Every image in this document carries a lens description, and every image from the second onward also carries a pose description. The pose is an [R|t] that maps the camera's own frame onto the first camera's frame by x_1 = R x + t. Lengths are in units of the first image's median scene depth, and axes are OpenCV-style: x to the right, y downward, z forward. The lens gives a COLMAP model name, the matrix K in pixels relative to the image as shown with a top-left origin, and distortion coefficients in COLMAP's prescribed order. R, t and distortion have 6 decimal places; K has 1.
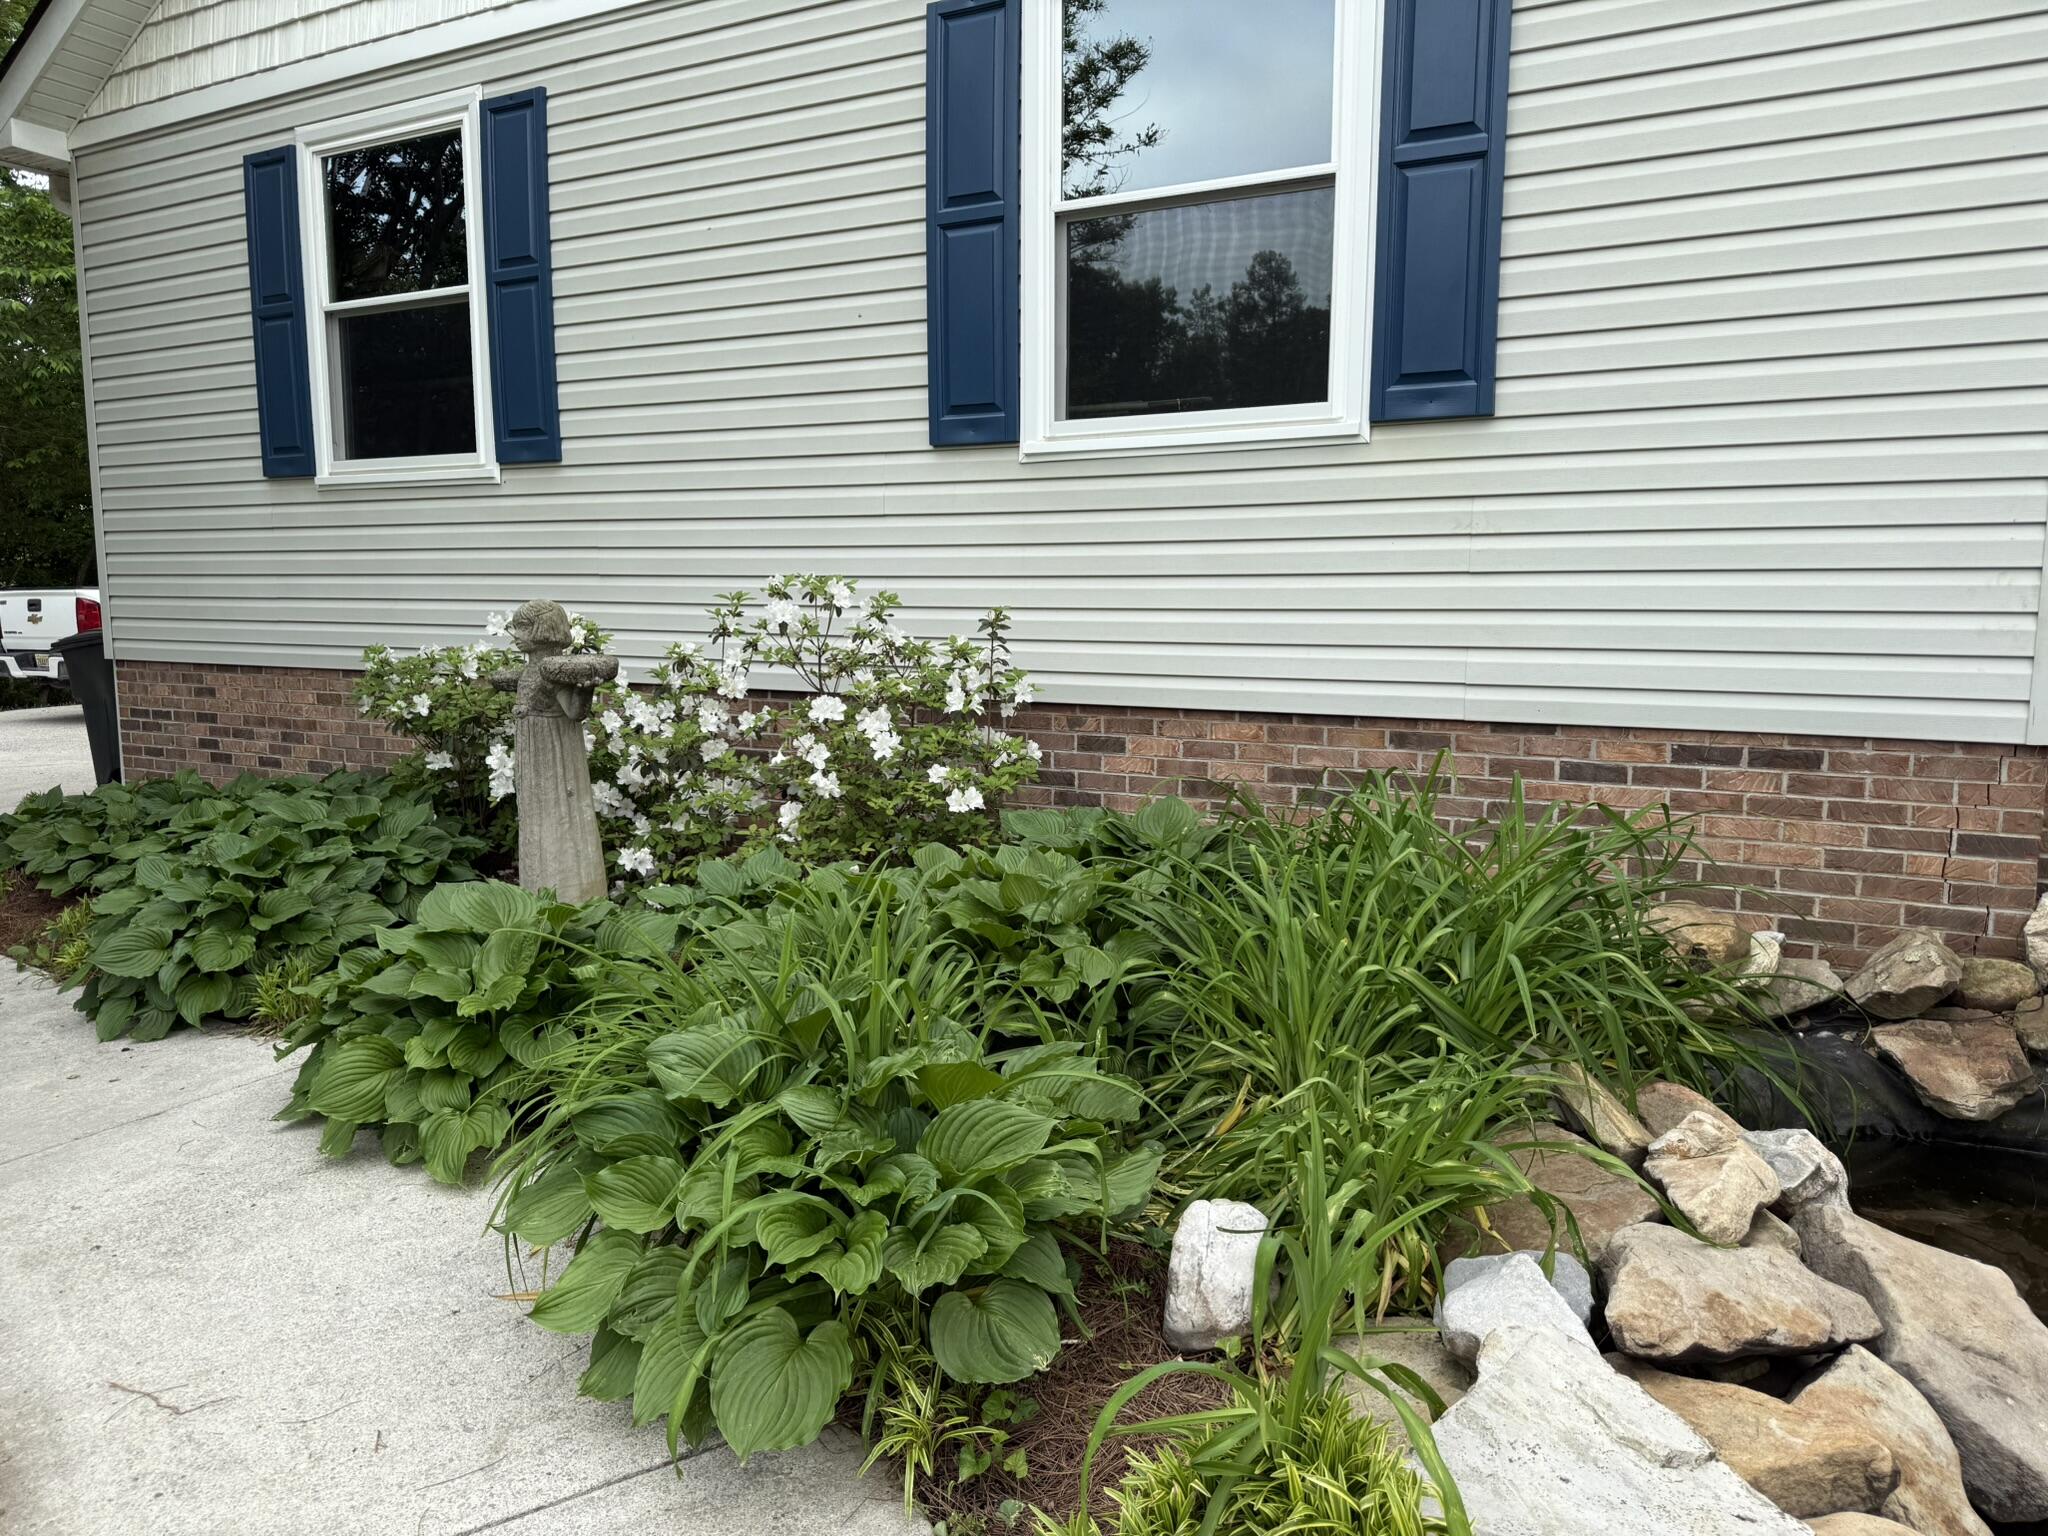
lens RADIAL K [[1425.2, 0, 1024.0], [0, 1425.2, 768.0], [0, 0, 1]] dist [0.066533, -0.076747]
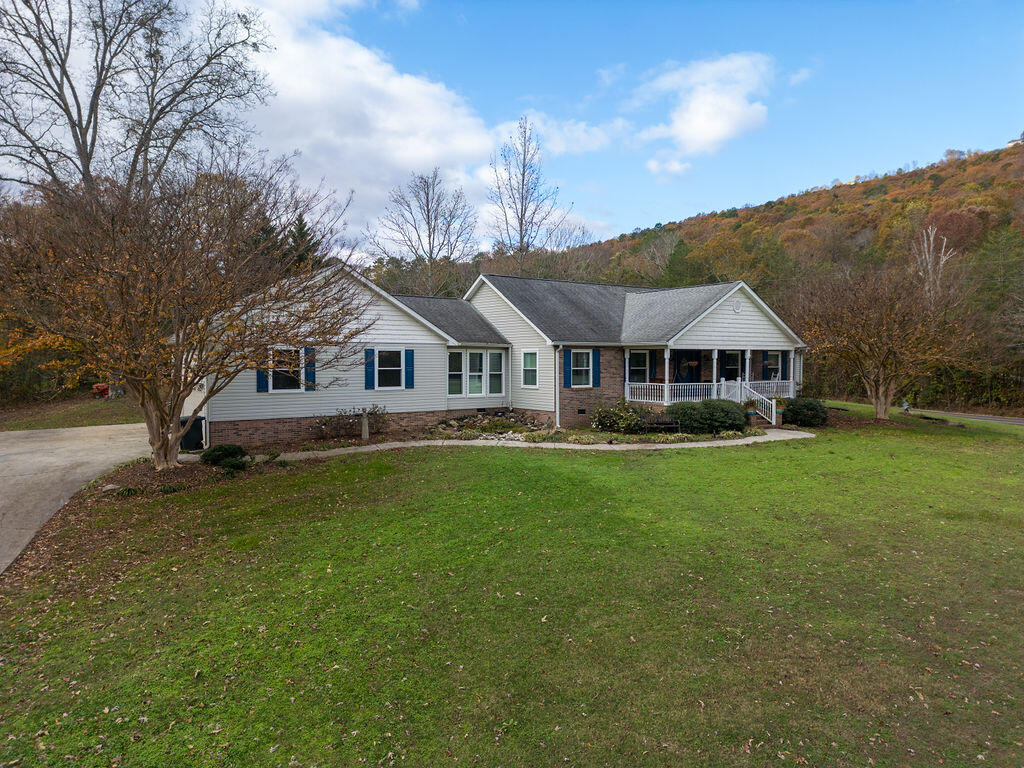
lens RADIAL K [[711.7, 0, 512.0], [0, 711.7, 384.0], [0, 0, 1]] dist [0.079591, -0.077400]
pose [[0.450649, -0.037605, 0.891909, -3.499631], [0.110377, 0.993793, -0.013869, -0.066049], [-0.885851, 0.104696, 0.452003, -1.882137]]
